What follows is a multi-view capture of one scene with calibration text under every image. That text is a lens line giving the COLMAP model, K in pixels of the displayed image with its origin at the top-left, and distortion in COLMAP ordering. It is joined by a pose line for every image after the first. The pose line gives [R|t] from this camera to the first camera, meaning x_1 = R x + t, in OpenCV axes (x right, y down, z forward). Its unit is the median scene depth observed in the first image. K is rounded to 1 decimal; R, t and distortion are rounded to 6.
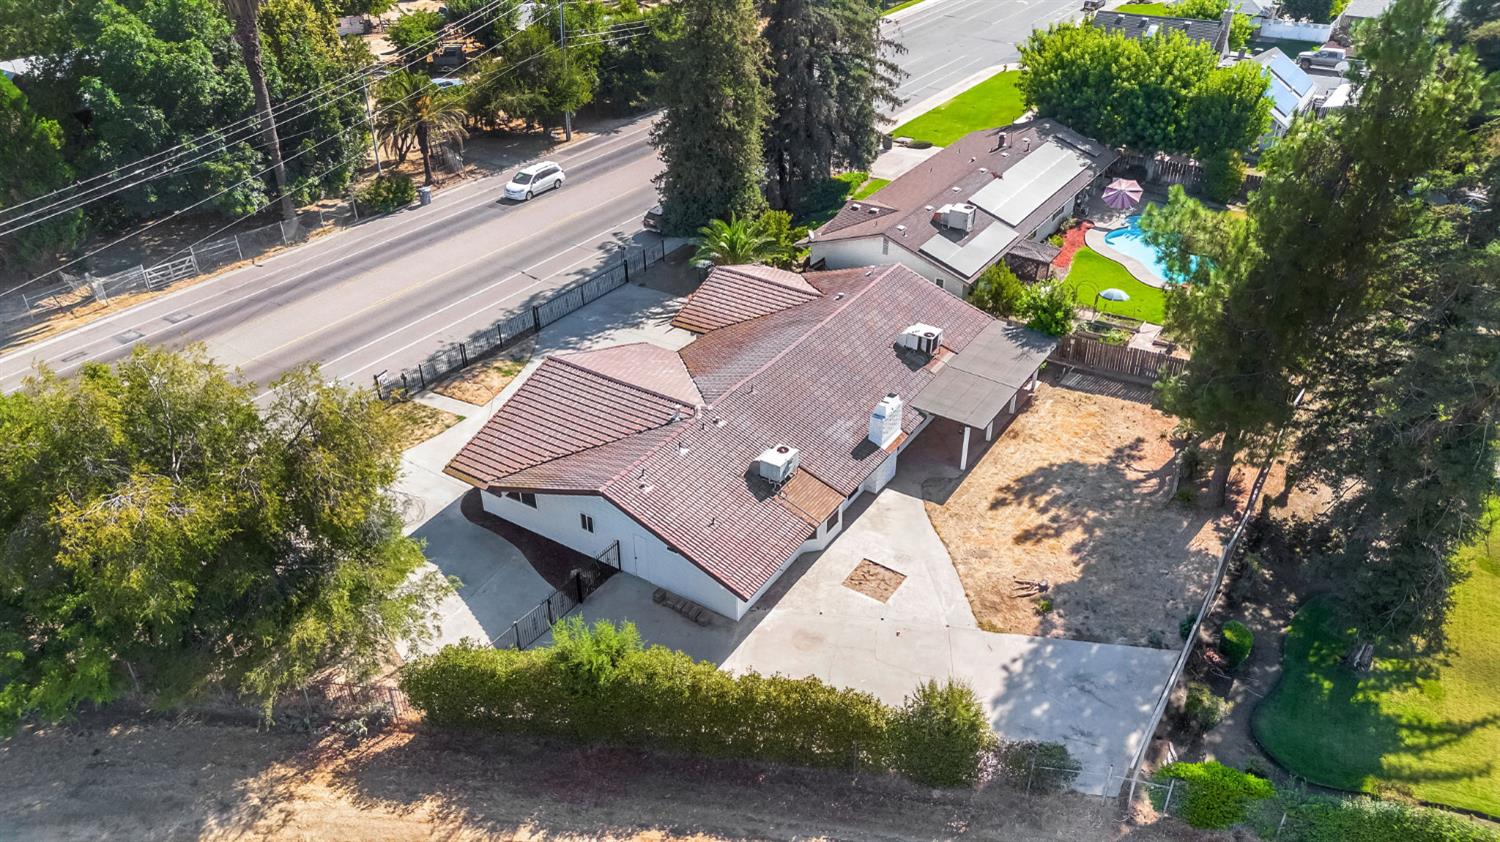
lens RADIAL K [[1087.6, 0, 744.8], [0, 1087.6, 429.0], [0, 0, 1]] dist [0.072543, -0.078597]
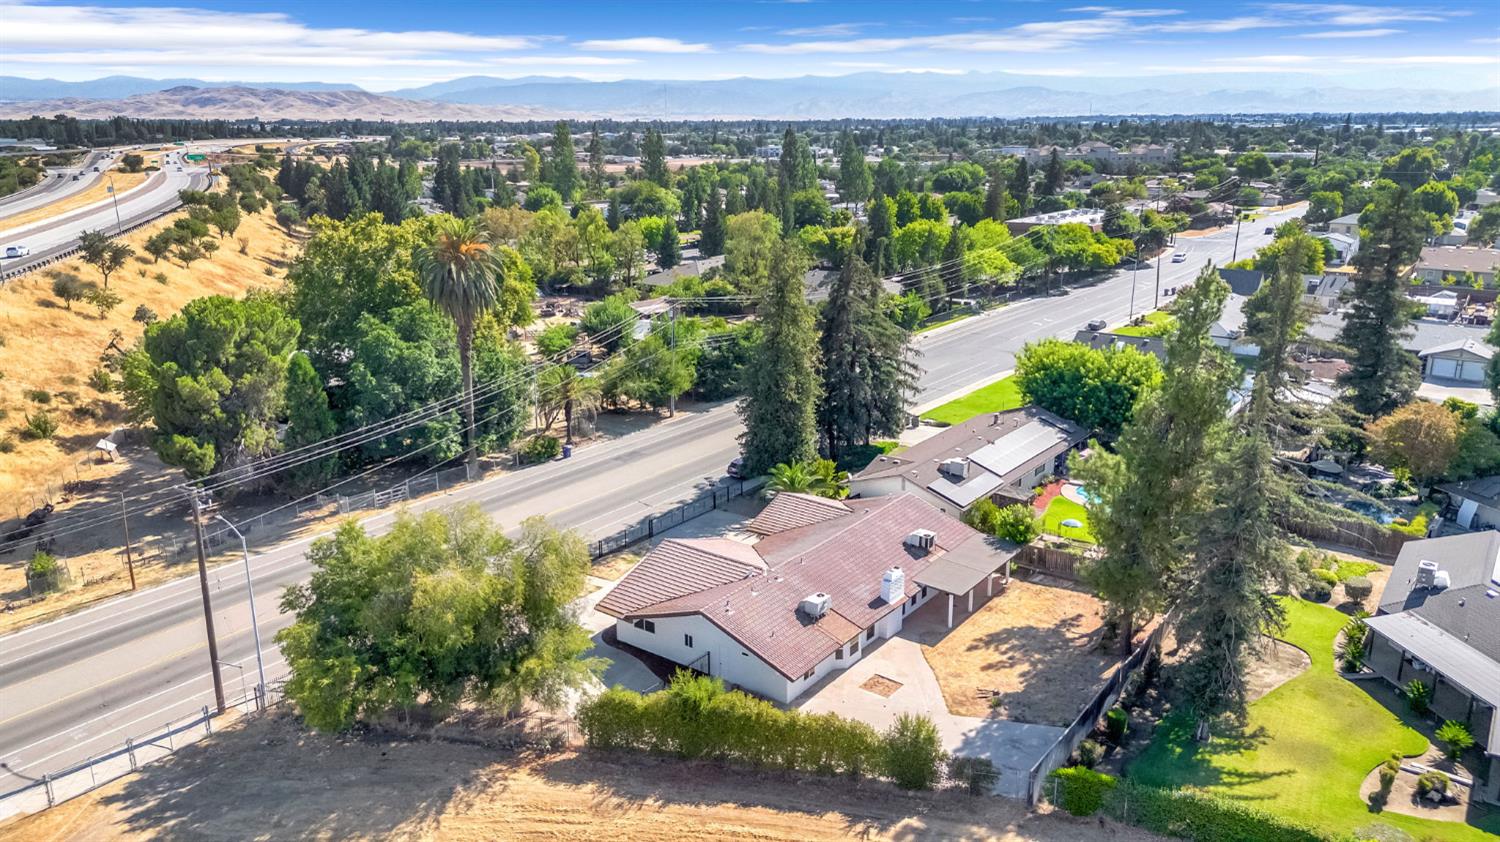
lens RADIAL K [[1087.6, 0, 739.6], [0, 1087.6, 423.8], [0, 0, 1]] dist [0.072543, -0.078597]
pose [[0.997429, 0.019169, -0.069043, 0.015614], [-0.037307, 0.961576, -0.271994, 0.139272], [0.061177, 0.273870, 0.959819, -0.354561]]
